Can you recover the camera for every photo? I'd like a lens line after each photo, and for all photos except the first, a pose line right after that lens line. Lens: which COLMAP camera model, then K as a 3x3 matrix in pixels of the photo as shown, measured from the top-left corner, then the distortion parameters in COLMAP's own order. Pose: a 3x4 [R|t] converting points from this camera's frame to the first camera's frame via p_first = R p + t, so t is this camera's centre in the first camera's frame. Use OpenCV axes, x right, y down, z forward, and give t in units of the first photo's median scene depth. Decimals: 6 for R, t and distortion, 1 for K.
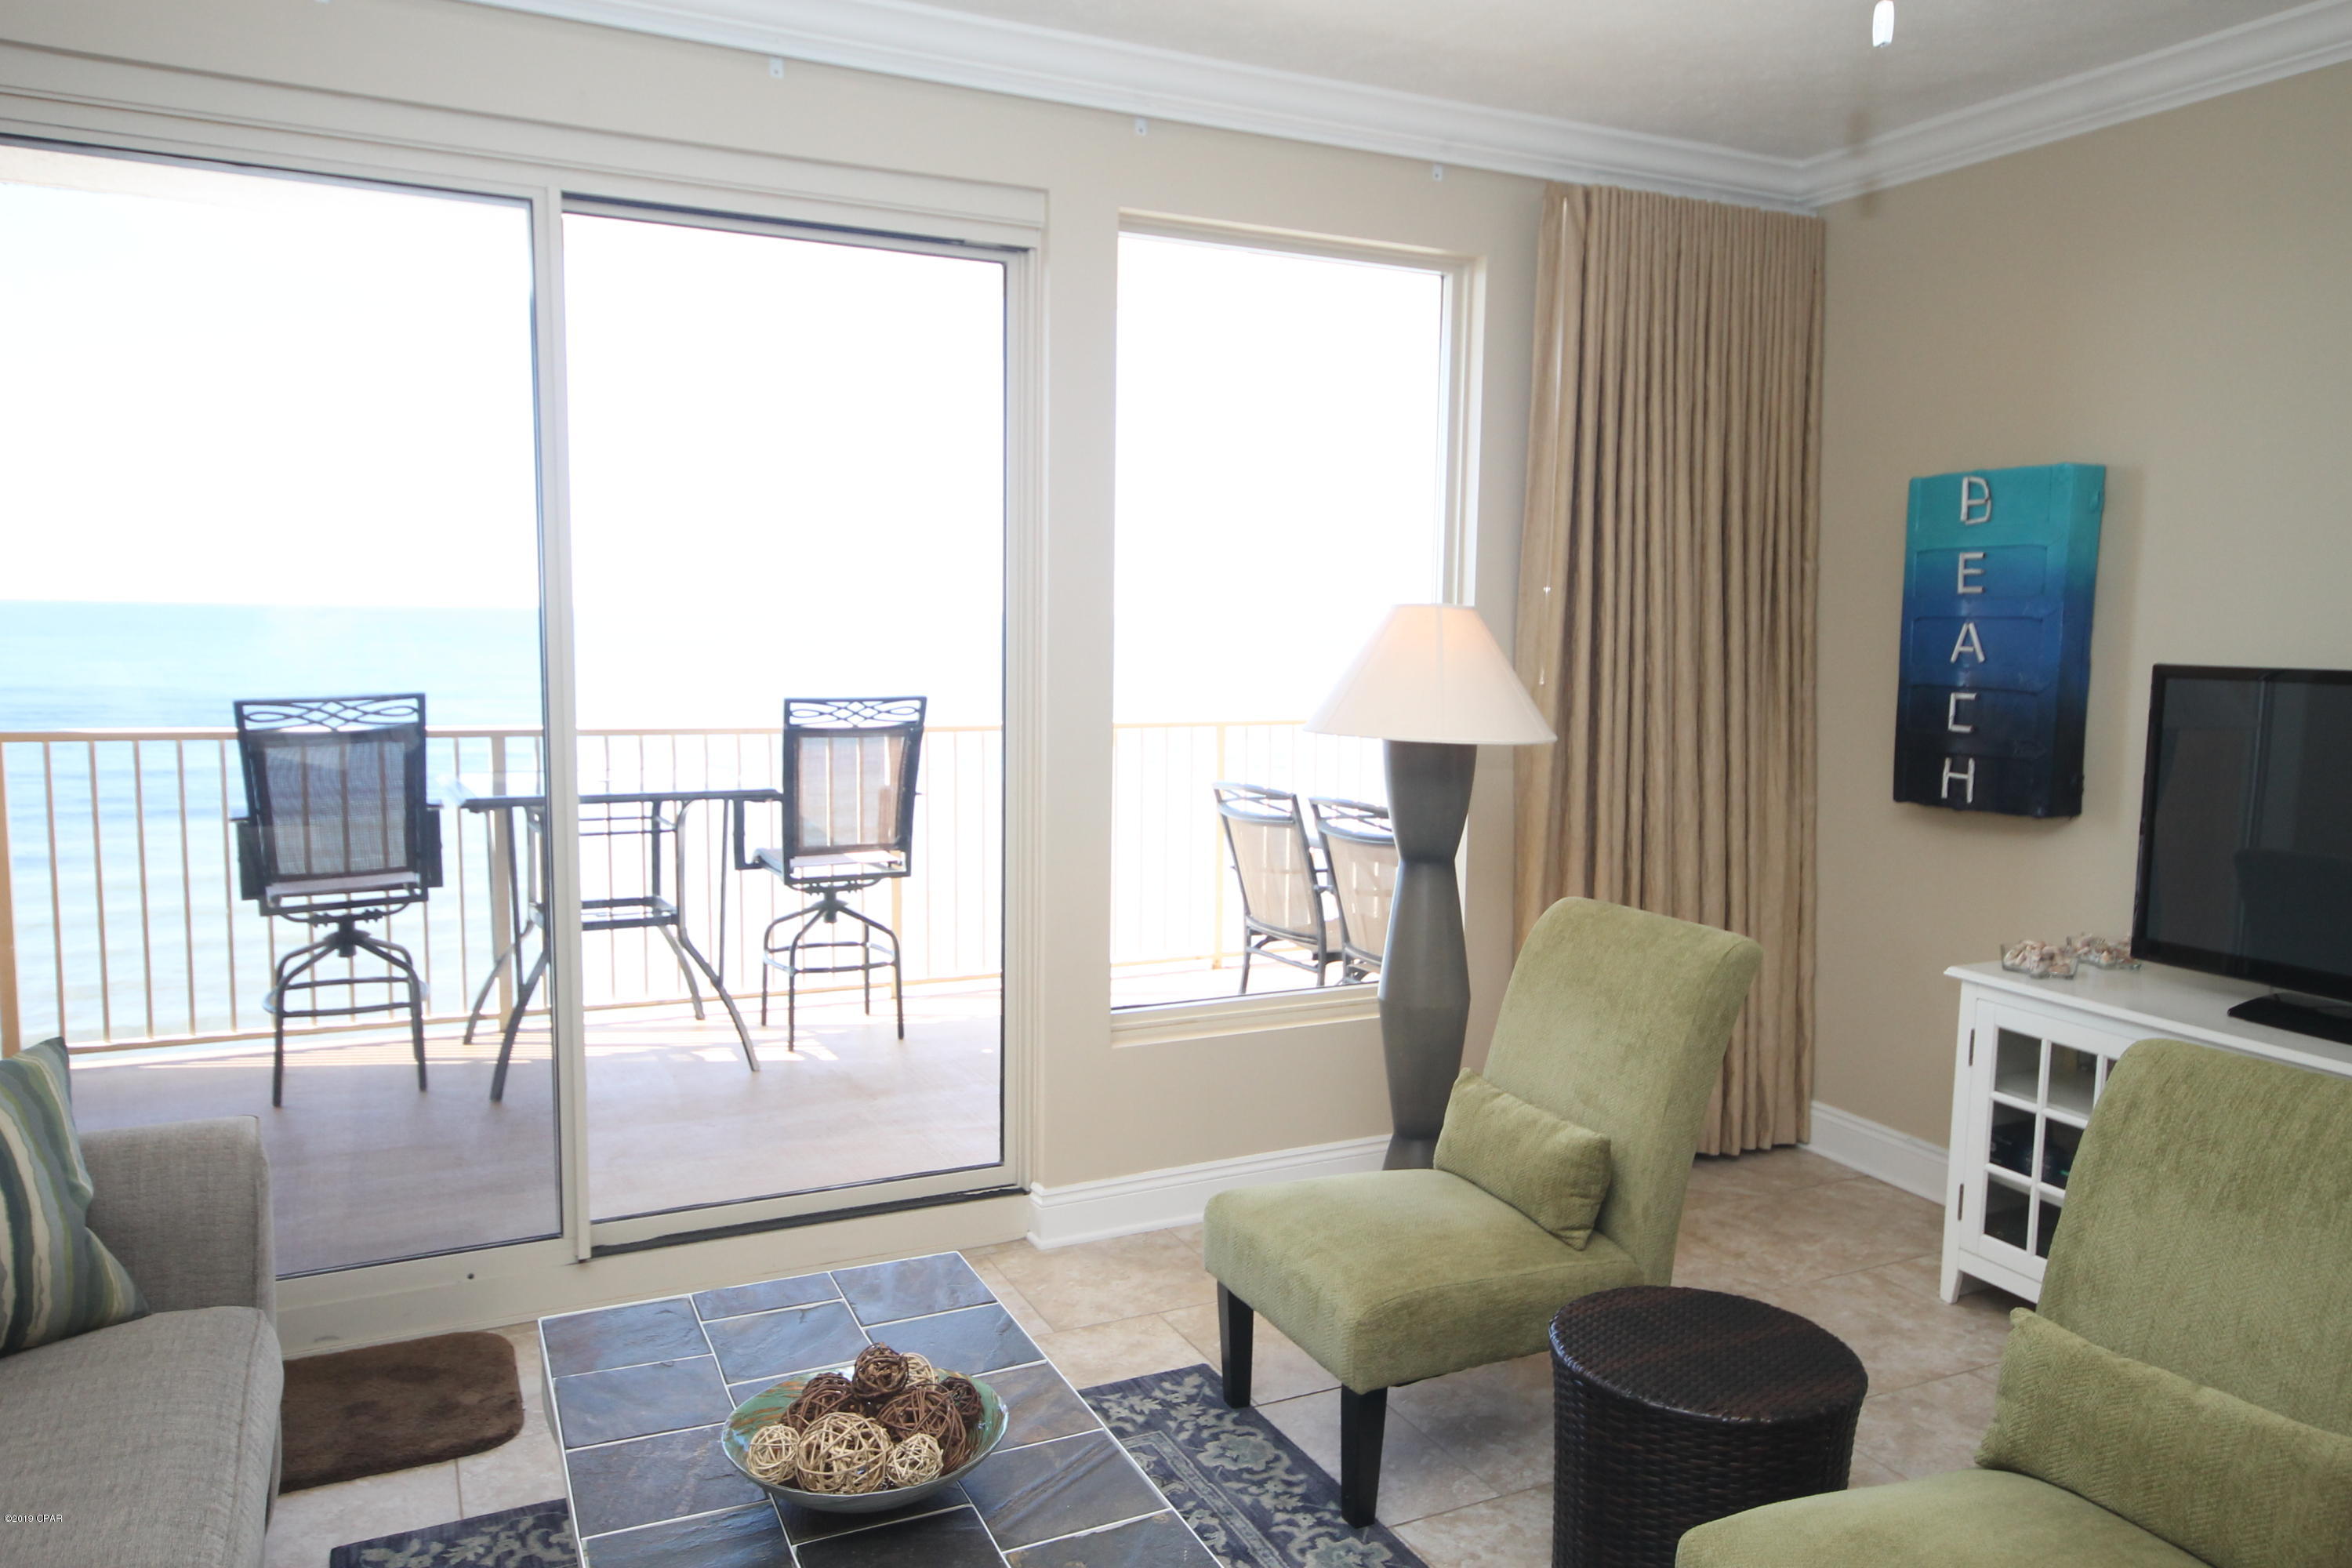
lens RADIAL K [[1675.5, 0, 1200.5], [0, 1675.5, 782.2], [0, 0, 1]] dist [0.013303, 0.039069]
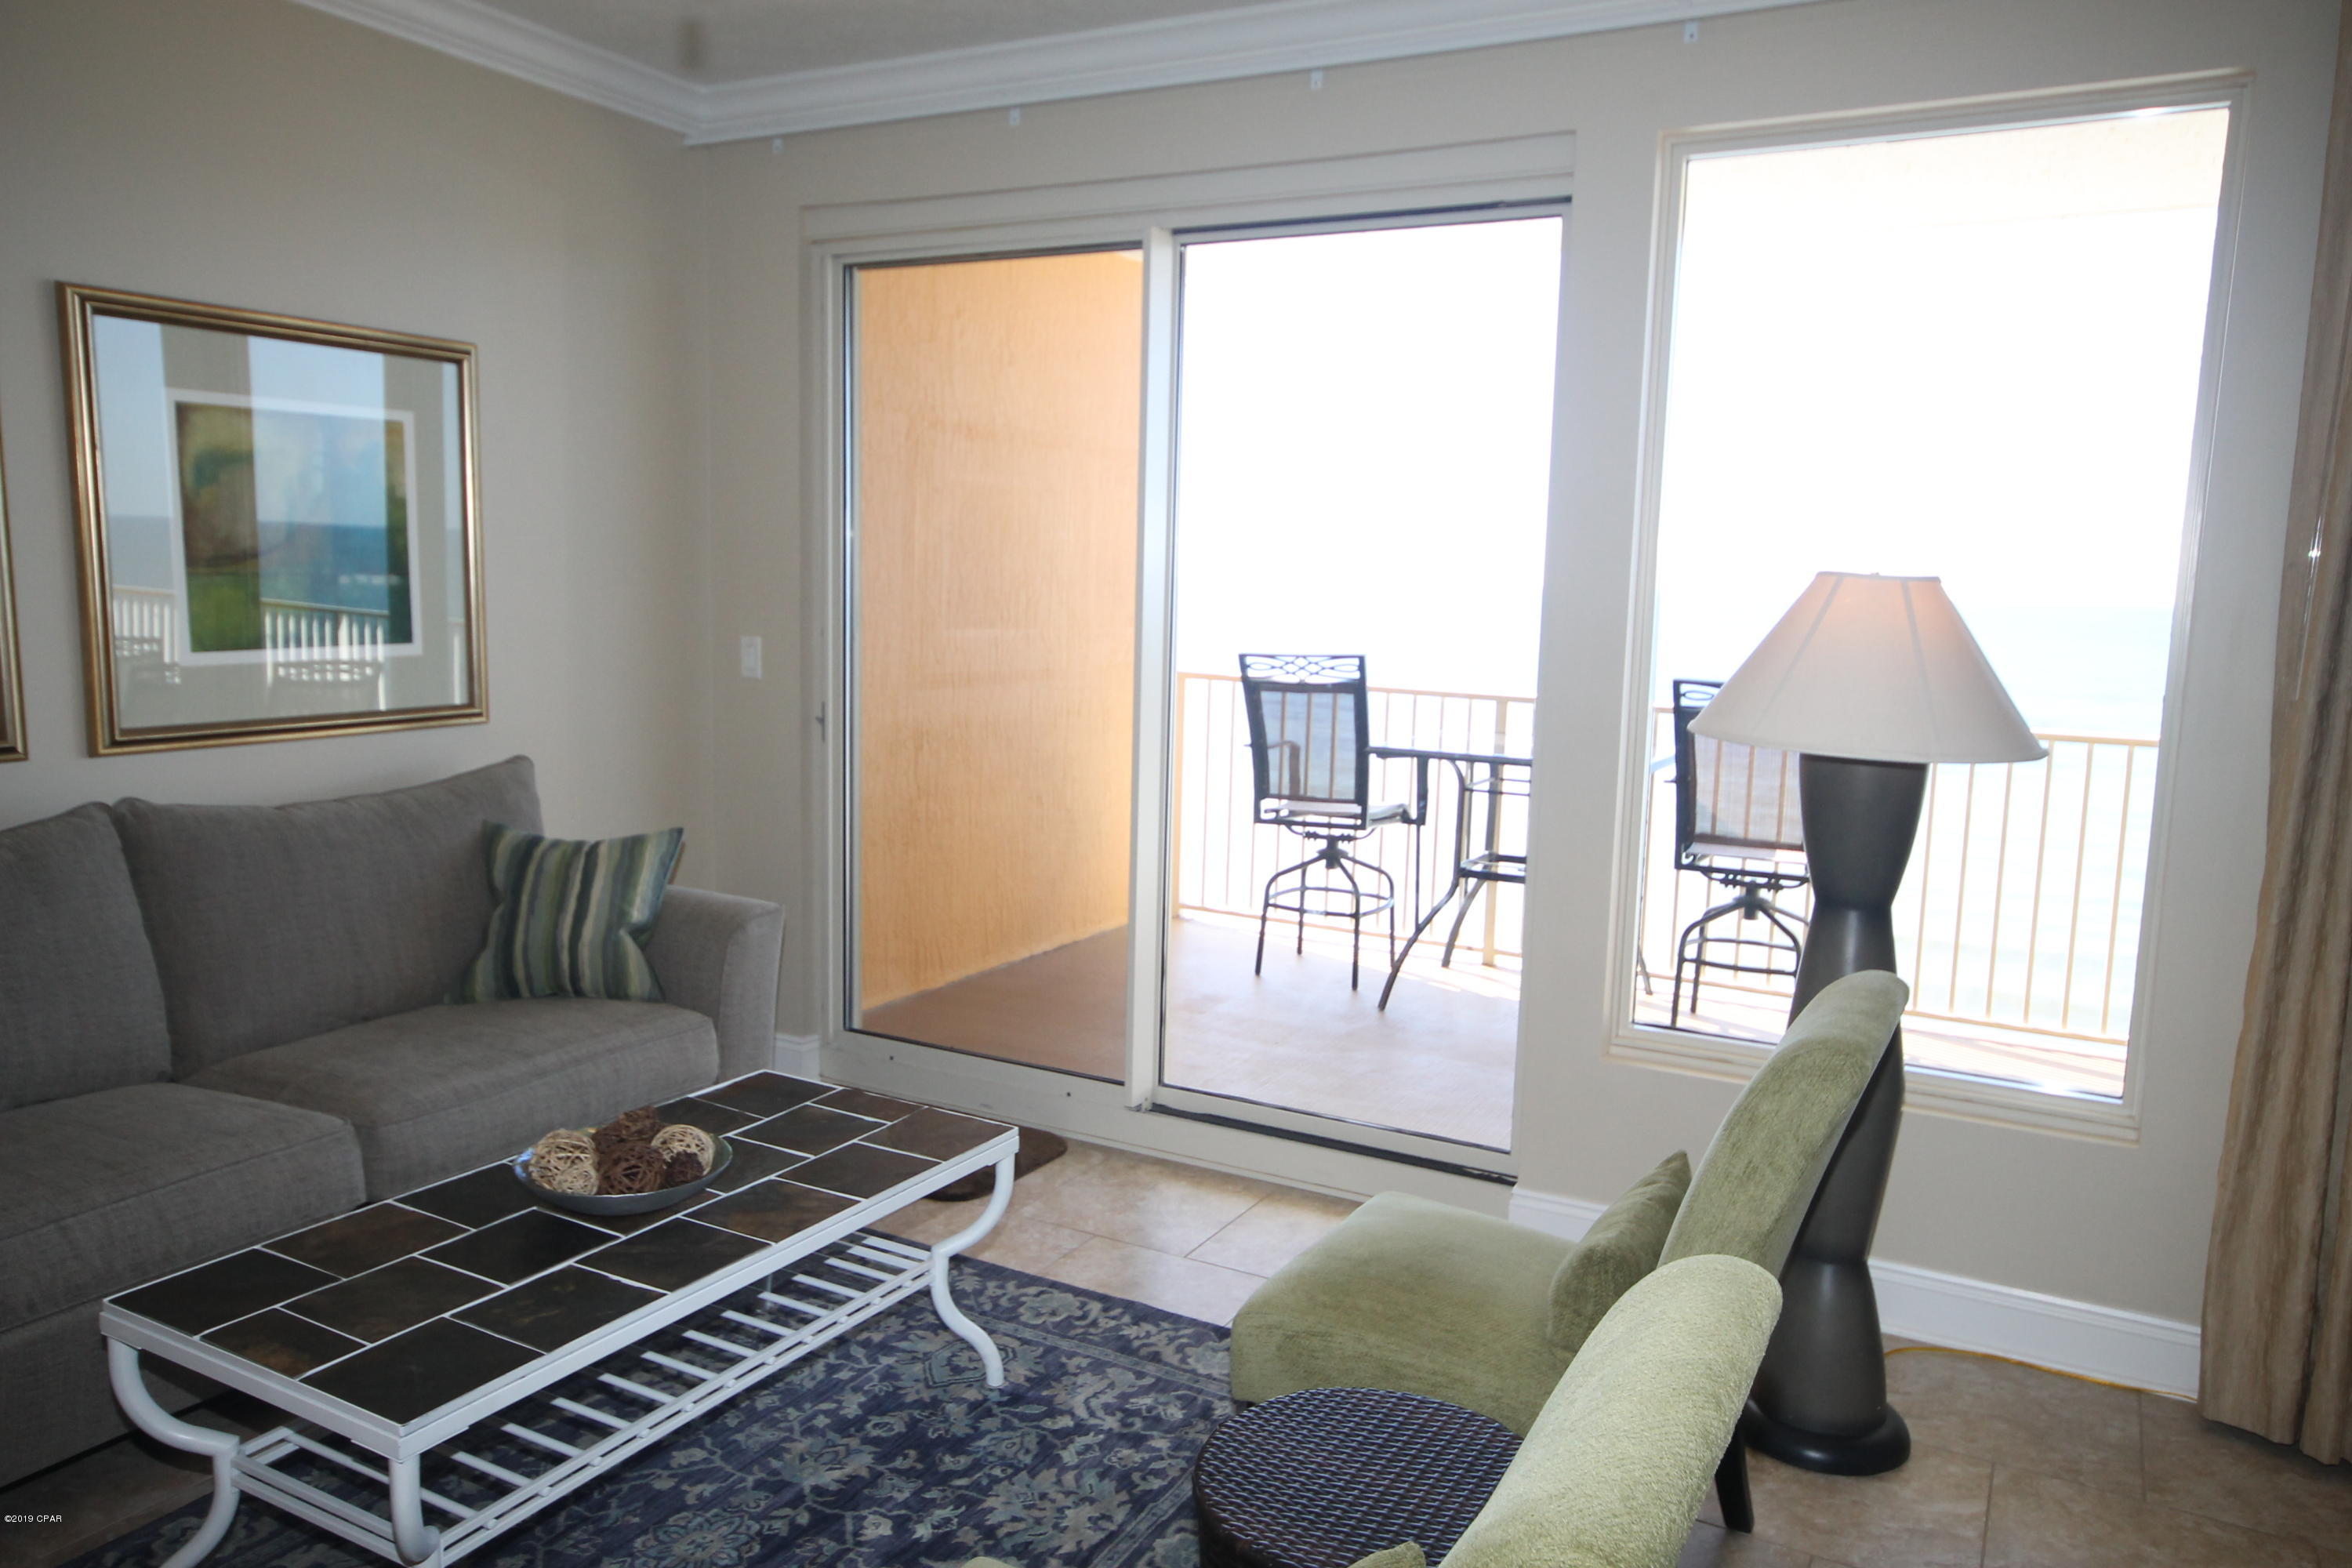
lens RADIAL K [[1650.6, 0, 1194.1], [0, 1650.6, 789.3], [0, 0, 1]] dist [0.001342, 0.029412]
pose [[0.570145, 0.106995, -0.814547, 0.425367], [-0.104033, 0.992904, 0.057605, -0.013208], [0.814931, 0.051897, 0.577230, 0.235525]]
